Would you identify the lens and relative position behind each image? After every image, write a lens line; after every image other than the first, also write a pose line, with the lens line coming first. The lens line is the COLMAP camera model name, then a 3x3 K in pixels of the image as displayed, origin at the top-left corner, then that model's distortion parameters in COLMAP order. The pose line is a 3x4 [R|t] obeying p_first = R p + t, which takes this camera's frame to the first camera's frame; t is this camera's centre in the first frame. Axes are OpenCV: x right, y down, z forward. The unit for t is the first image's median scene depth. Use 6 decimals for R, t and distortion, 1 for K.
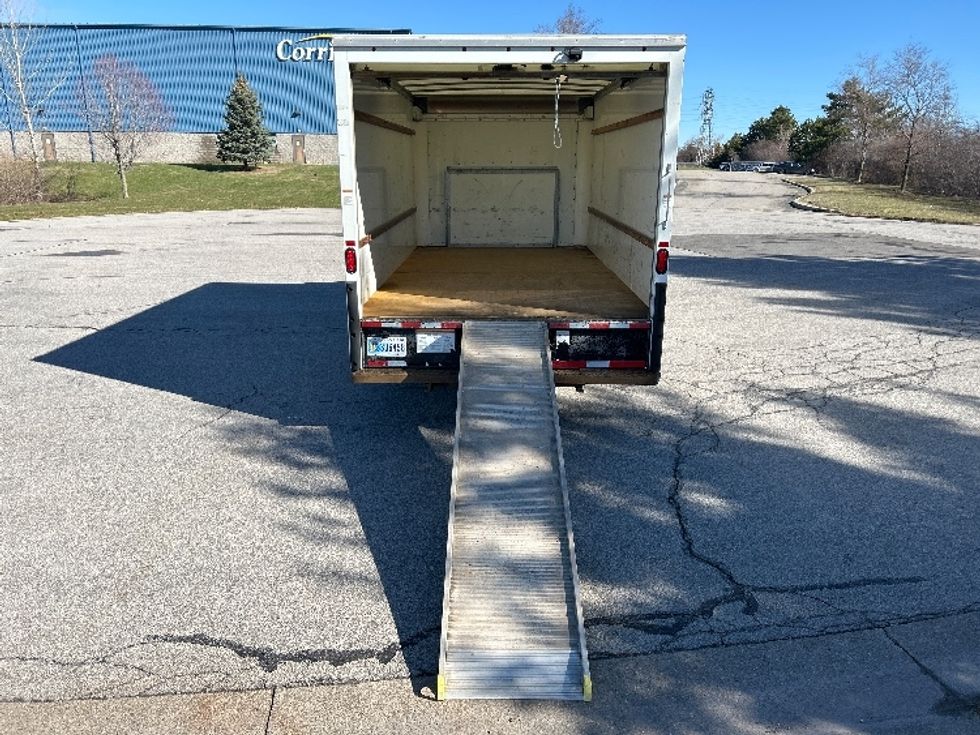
lens RADIAL K [[735.3, 0, 488.6], [0, 735.3, 371.1], [0, 0, 1]] dist [0.057989, -0.045476]
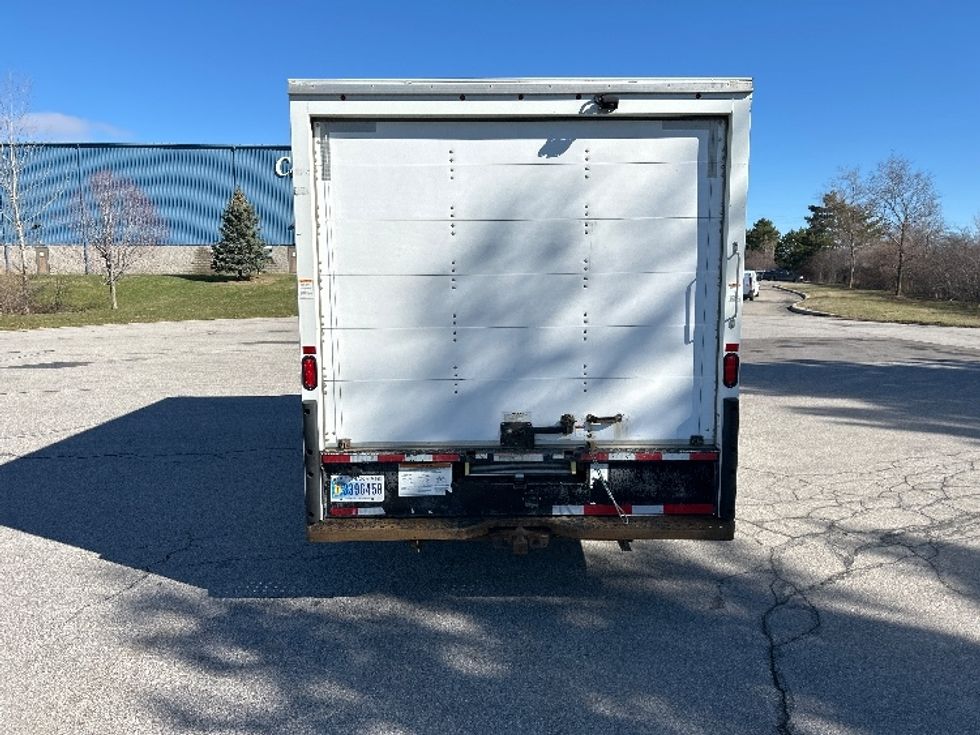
lens RADIAL K [[735.3, 0, 495.0], [0, 735.3, 370.6], [0, 0, 1]] dist [0.057989, -0.045476]
pose [[0.999837, -0.009175, 0.015577, -0.006976], [0.011309, 0.989666, -0.142946, -0.023960], [-0.014105, 0.143099, 0.989608, 0.145078]]
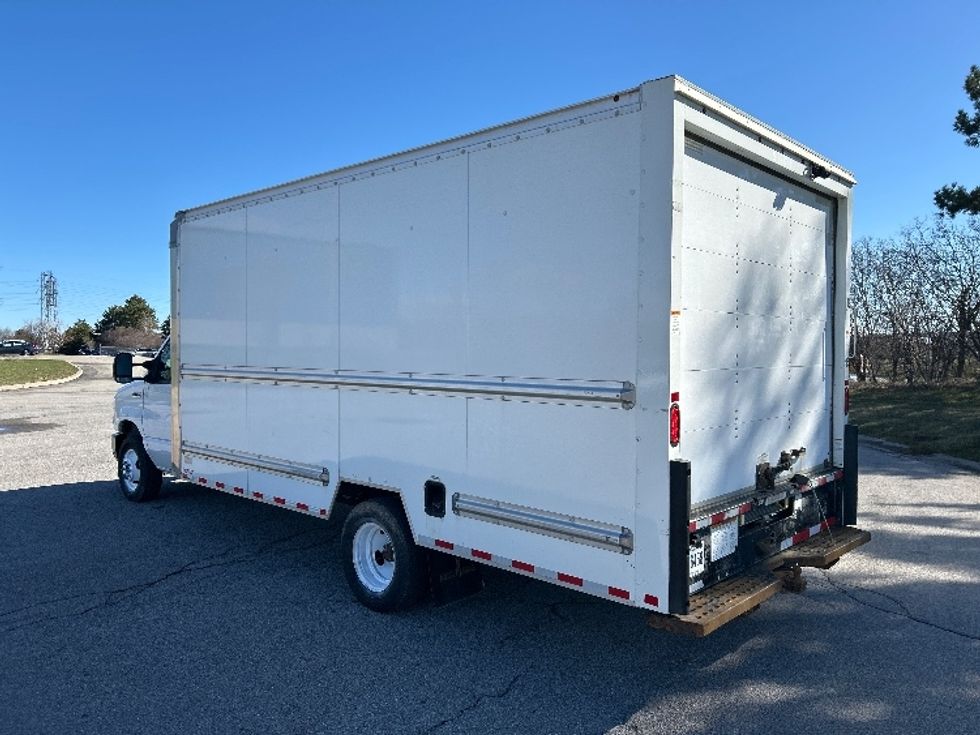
lens RADIAL K [[735.3, 0, 495.0], [0, 735.3, 368.3], [0, 0, 1]] dist [0.057989, -0.045476]
pose [[0.672901, -0.013286, 0.739614, -0.394156], [0.196101, 0.967270, -0.161038, -0.068398], [-0.713266, 0.253402, 0.653482, 0.379460]]
